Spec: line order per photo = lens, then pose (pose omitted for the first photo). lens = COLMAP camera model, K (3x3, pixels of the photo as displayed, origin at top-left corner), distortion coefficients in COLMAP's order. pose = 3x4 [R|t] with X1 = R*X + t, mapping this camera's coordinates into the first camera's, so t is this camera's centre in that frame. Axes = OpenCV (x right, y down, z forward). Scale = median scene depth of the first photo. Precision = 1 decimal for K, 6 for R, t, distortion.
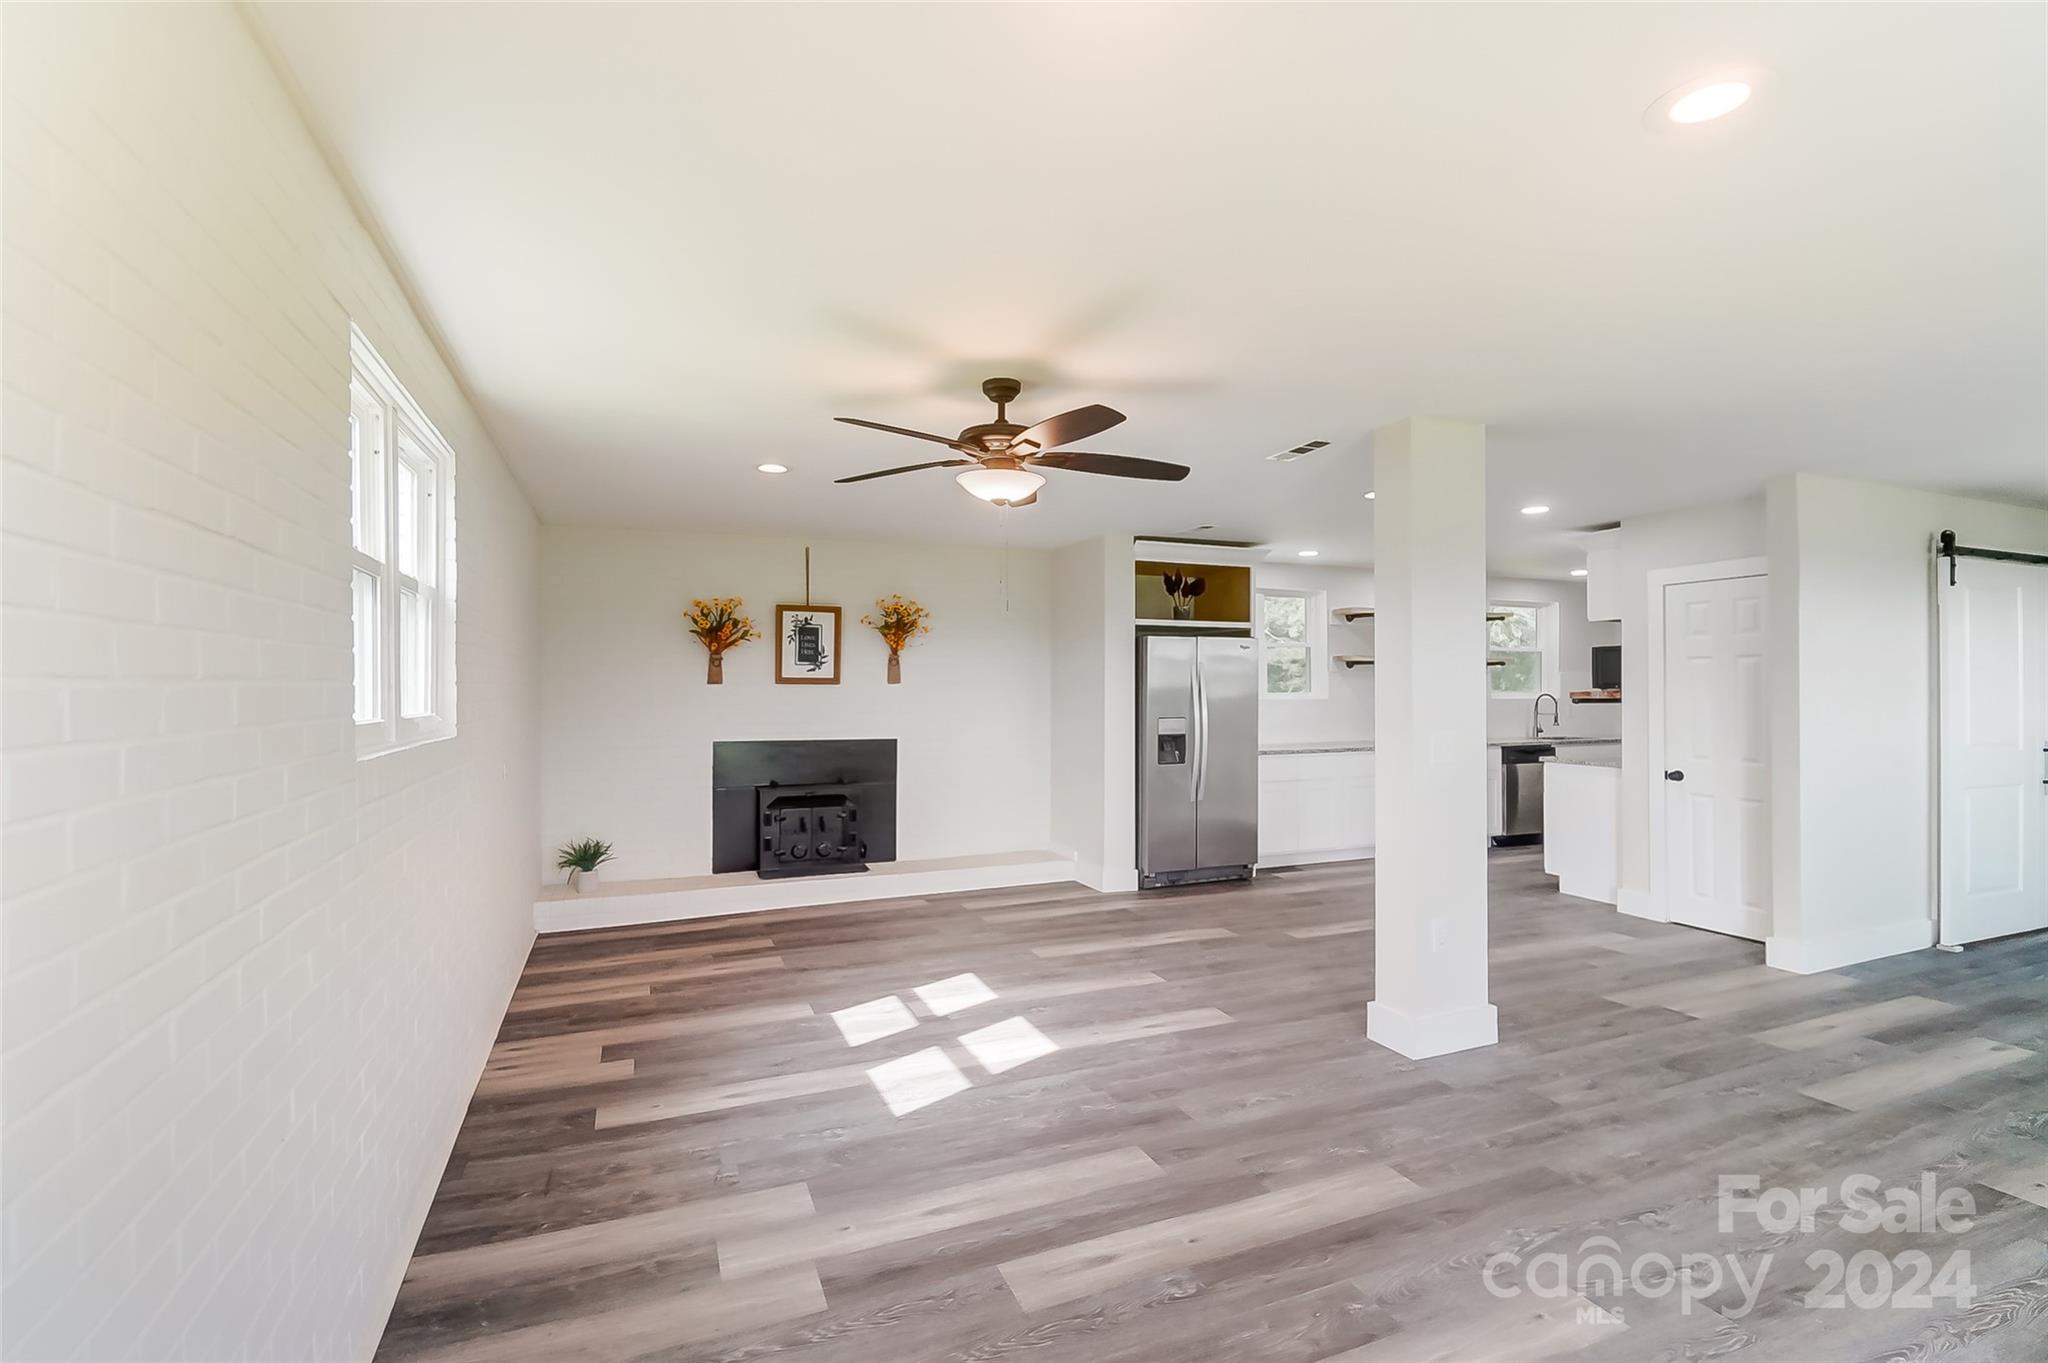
lens RADIAL K [[902.7, 0, 1007.1], [0, 902.7, 685.9], [0, 0, 1]] dist [-0.002604, -0.000941]
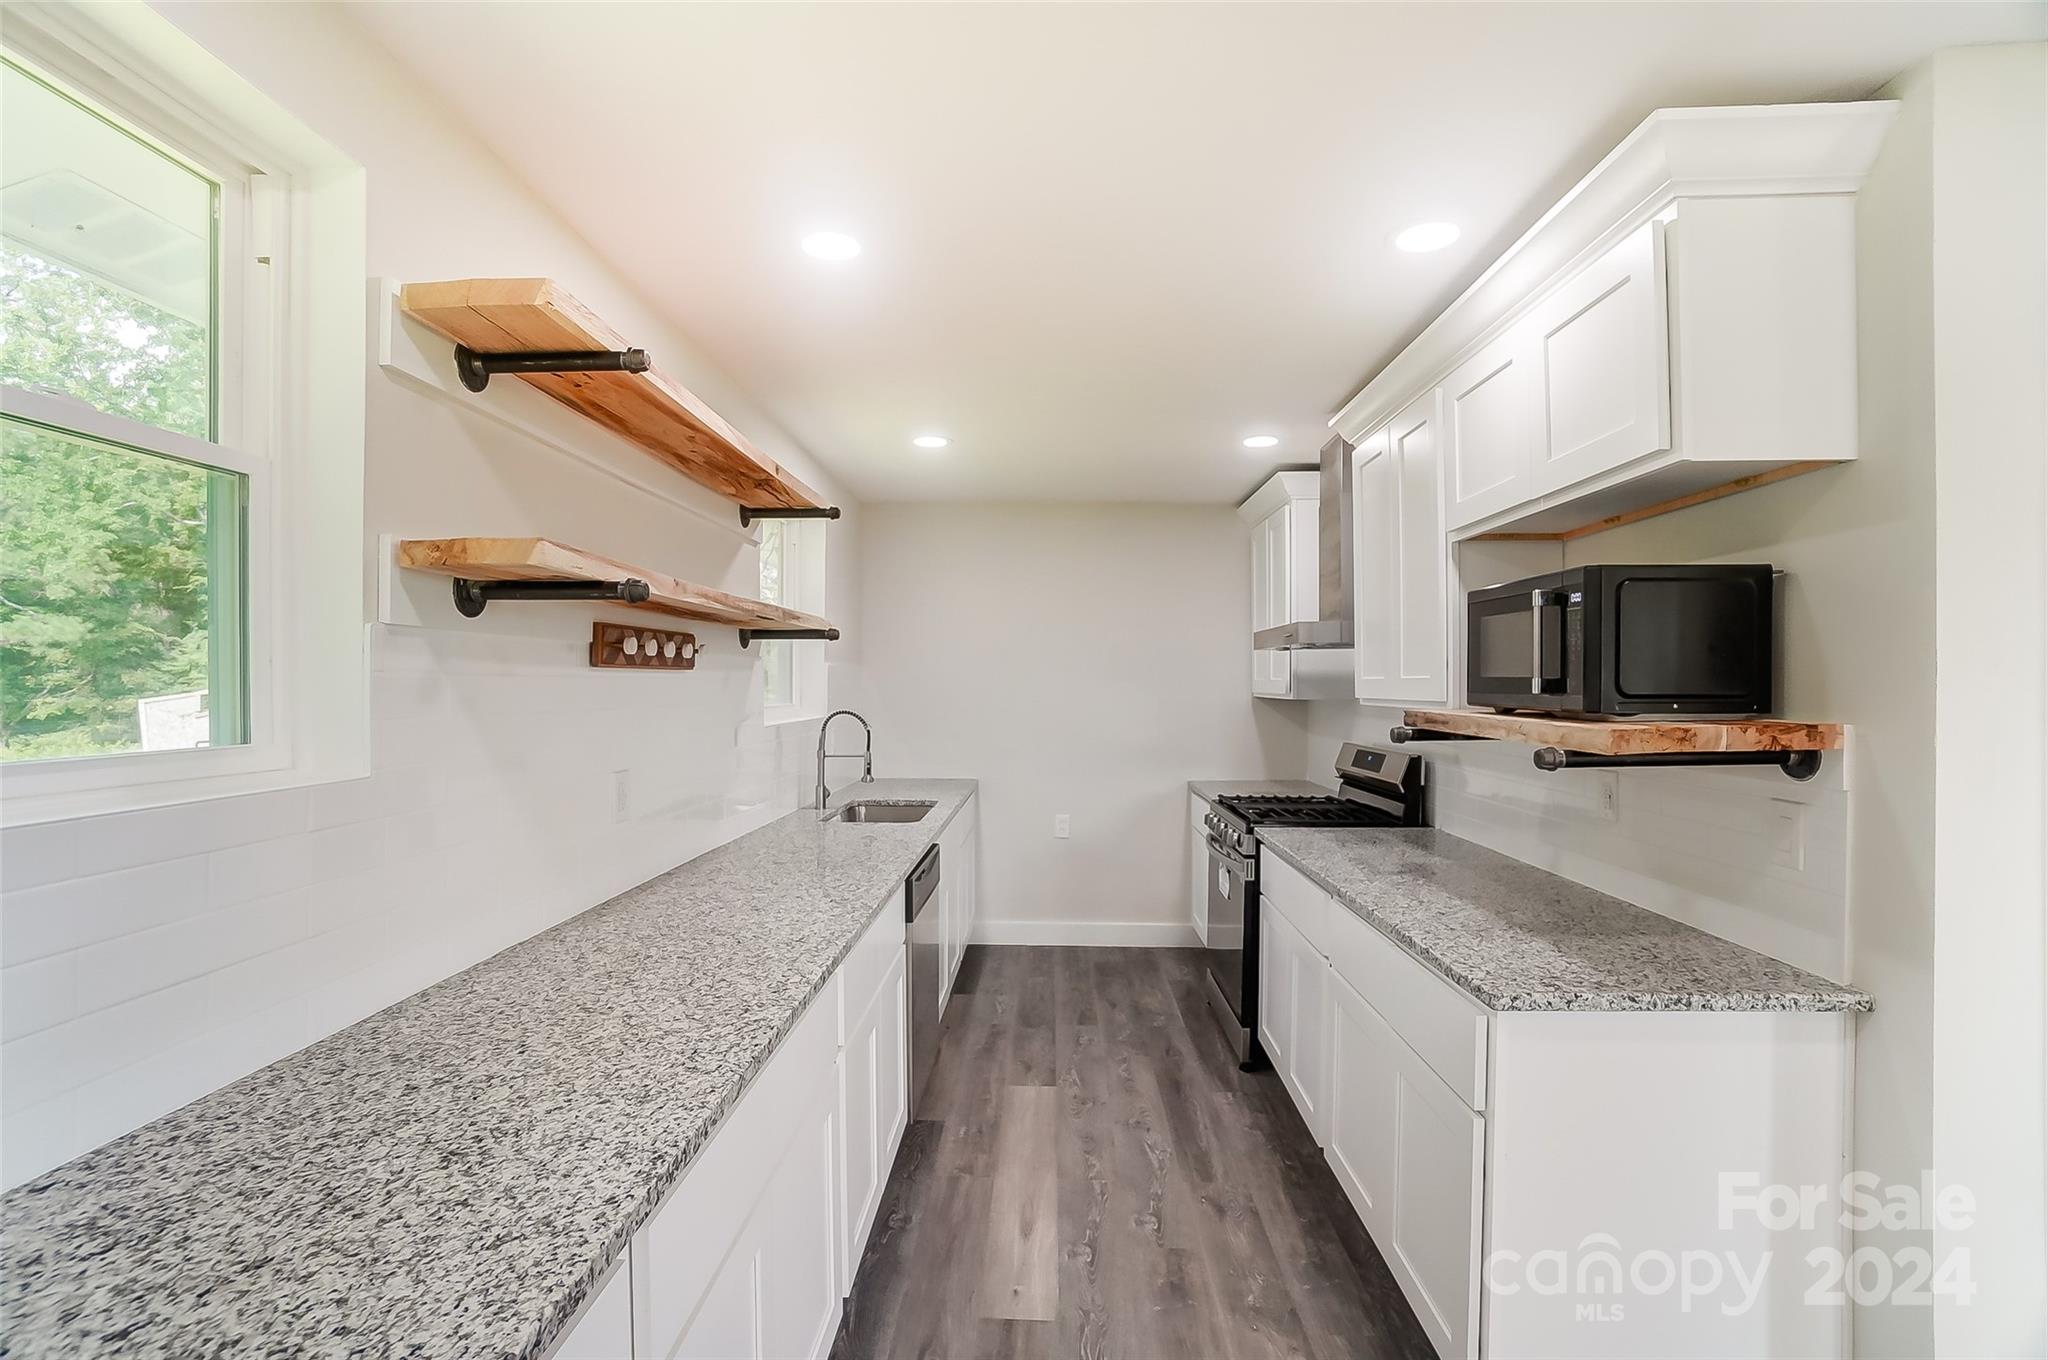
lens RADIAL K [[914.1, 0, 1005.3], [0, 914.1, 686.2], [0, 0, 1]] dist [-0.064514, 0.023580]
pose [[0.421462, -0.001019, 0.906845, 0.470960], [-0.002171, 0.999995, 0.002133, -0.007896], [-0.906843, -0.002867, 0.421458, 1.534074]]
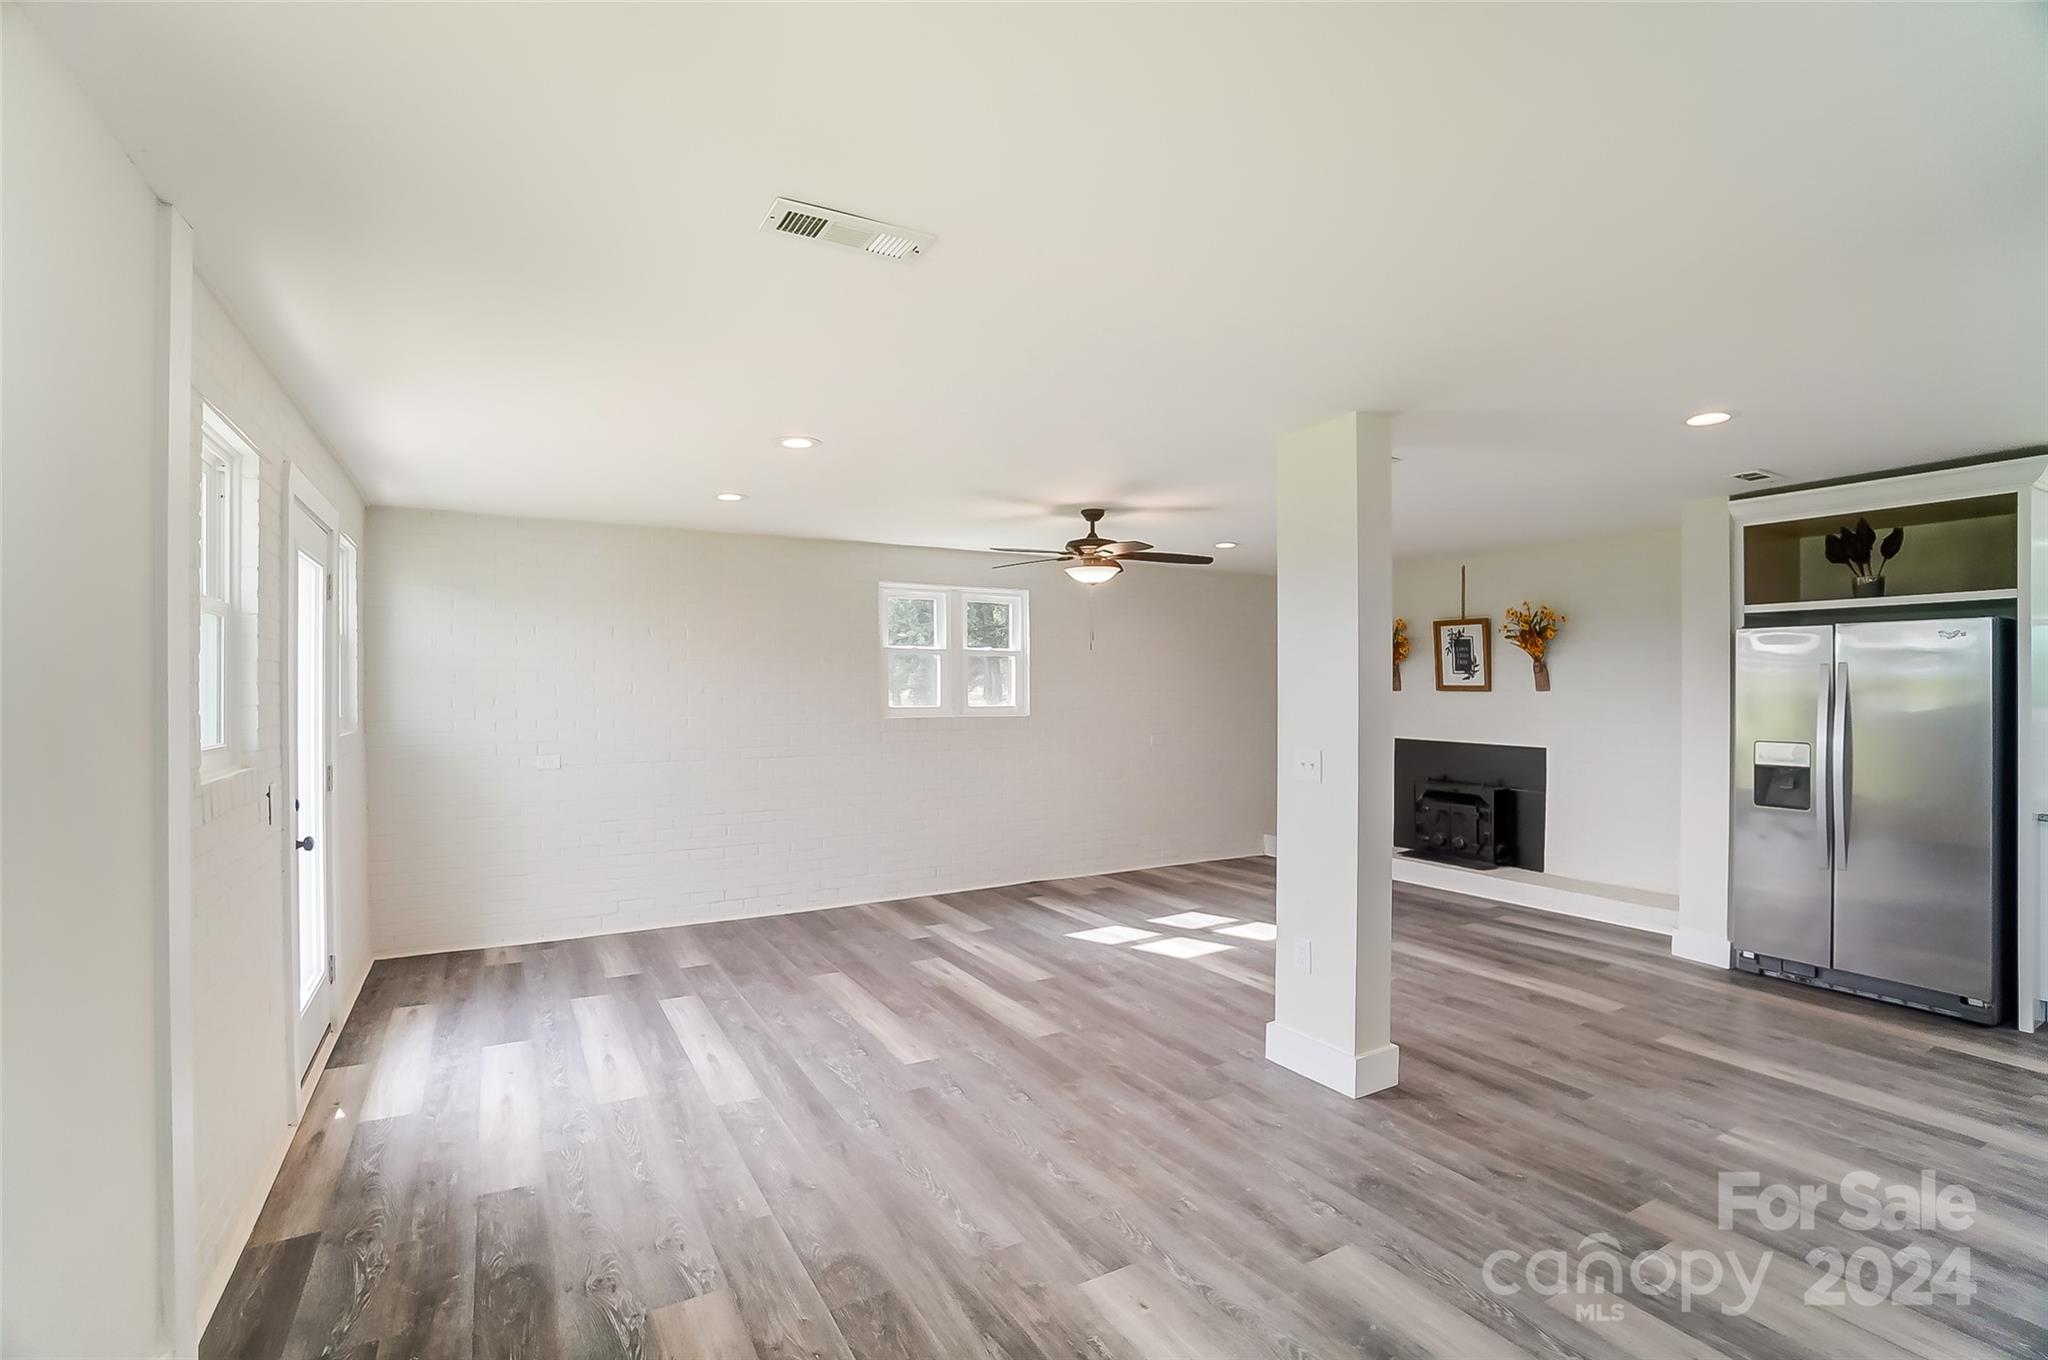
lens RADIAL K [[914.1, 0, 1005.3], [0, 914.1, 686.2], [0, 0, 1]] dist [-0.064514, 0.023580]
pose [[0.131491, 0.000894, -0.991317, 1.179798], [0.000297, 1.000000, 0.000941, -0.013977], [0.991317, -0.000418, 0.131491, 0.459487]]
